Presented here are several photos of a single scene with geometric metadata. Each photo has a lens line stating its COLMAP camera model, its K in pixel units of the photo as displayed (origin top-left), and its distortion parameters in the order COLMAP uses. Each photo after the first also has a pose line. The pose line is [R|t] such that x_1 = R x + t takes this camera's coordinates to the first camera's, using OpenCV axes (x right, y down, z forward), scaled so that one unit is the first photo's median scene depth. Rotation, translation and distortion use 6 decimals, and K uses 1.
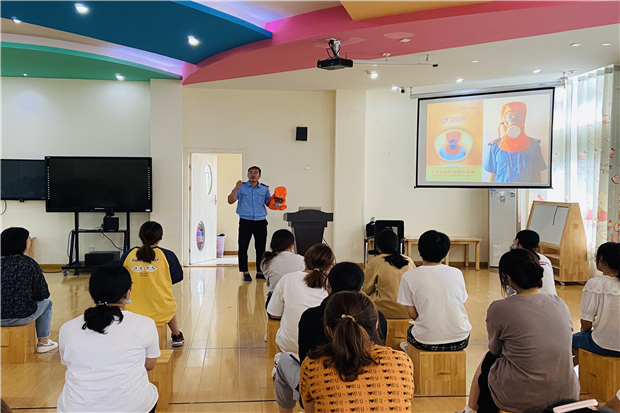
lens RADIAL K [[616.9, 0, 310.0], [0, 616.9, 195.1], [0, 0, 1]] dist [0.067997, 0.001510]
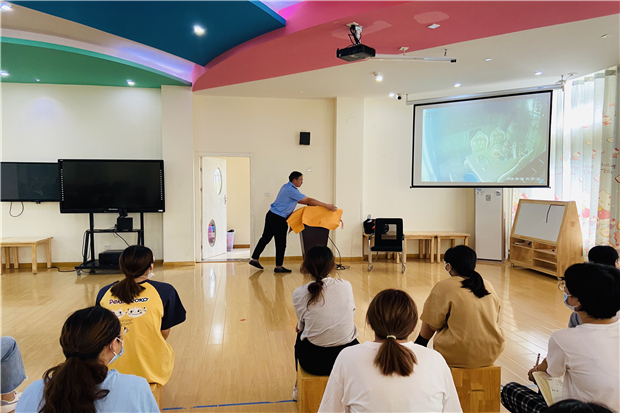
lens RADIAL K [[448.6, 0, 310.0], [0, 448.6, 206.5], [0, 0, 1]] dist [0.116265, -0.155024]
pose [[0.999326, -0.006886, 0.036053, -0.036551], [0.005750, 0.999486, 0.031525, -0.005331], [-0.036252, -0.031297, 0.998853, 0.225825]]
